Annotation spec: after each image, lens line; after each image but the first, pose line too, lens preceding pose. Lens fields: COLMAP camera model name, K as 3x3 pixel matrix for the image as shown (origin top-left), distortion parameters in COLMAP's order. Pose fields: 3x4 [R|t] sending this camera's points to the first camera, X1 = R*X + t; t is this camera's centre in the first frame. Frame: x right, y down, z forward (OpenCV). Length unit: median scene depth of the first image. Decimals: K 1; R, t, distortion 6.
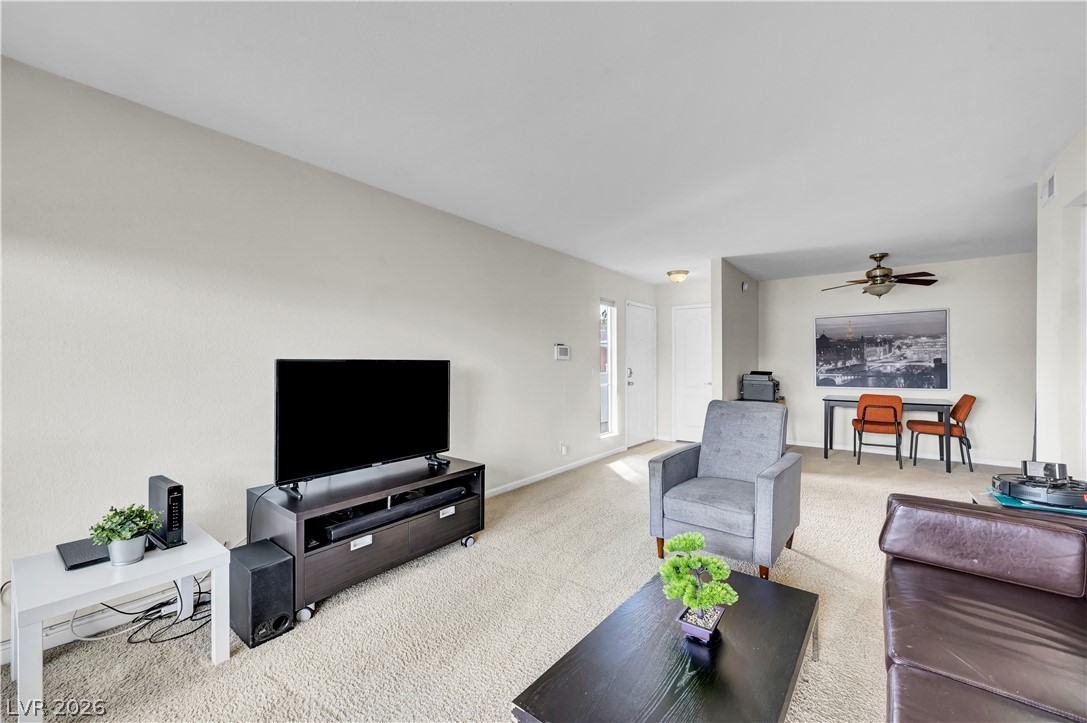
lens RADIAL K [[434.9, 0, 543.8], [0, 434.9, 362.4], [0, 0, 1]] dist [-0.002507, -0.000100]
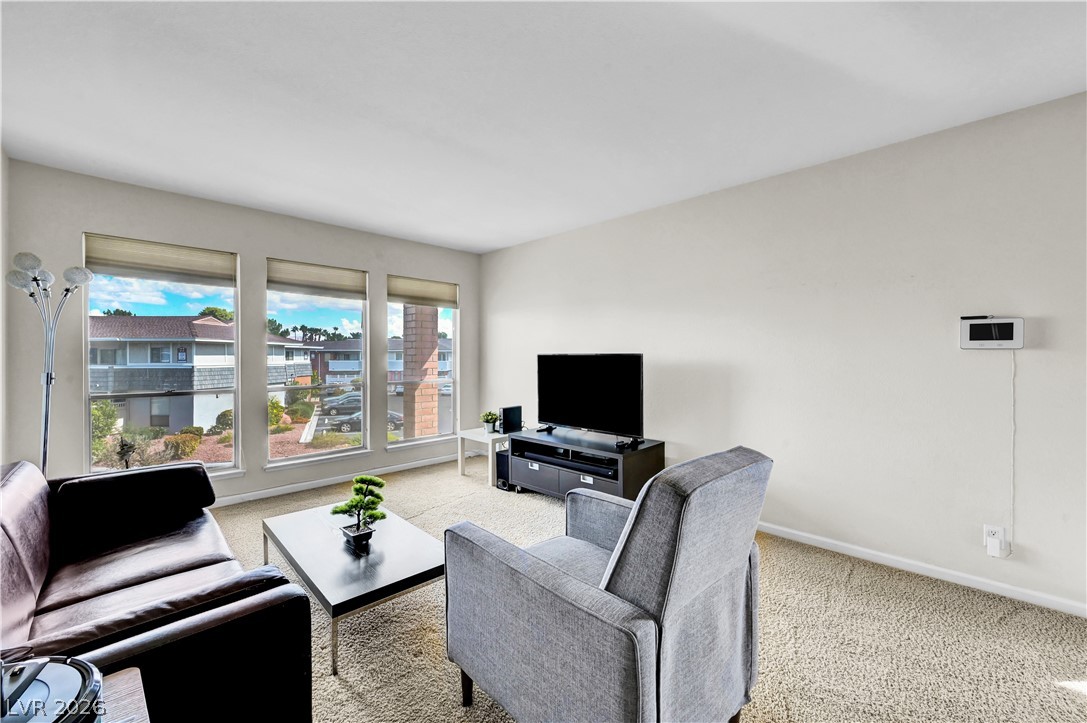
lens RADIAL K [[434.9, 0, 554.8], [0, 434.9, 359.2], [0, 0, 1]] dist [-0.002507, -0.000100]
pose [[-0.117683, 0.006681, -0.993029, 1.106504], [0.000821, 0.999978, 0.006630, 0.001464], [0.993051, -0.000035, -0.117686, 1.178860]]
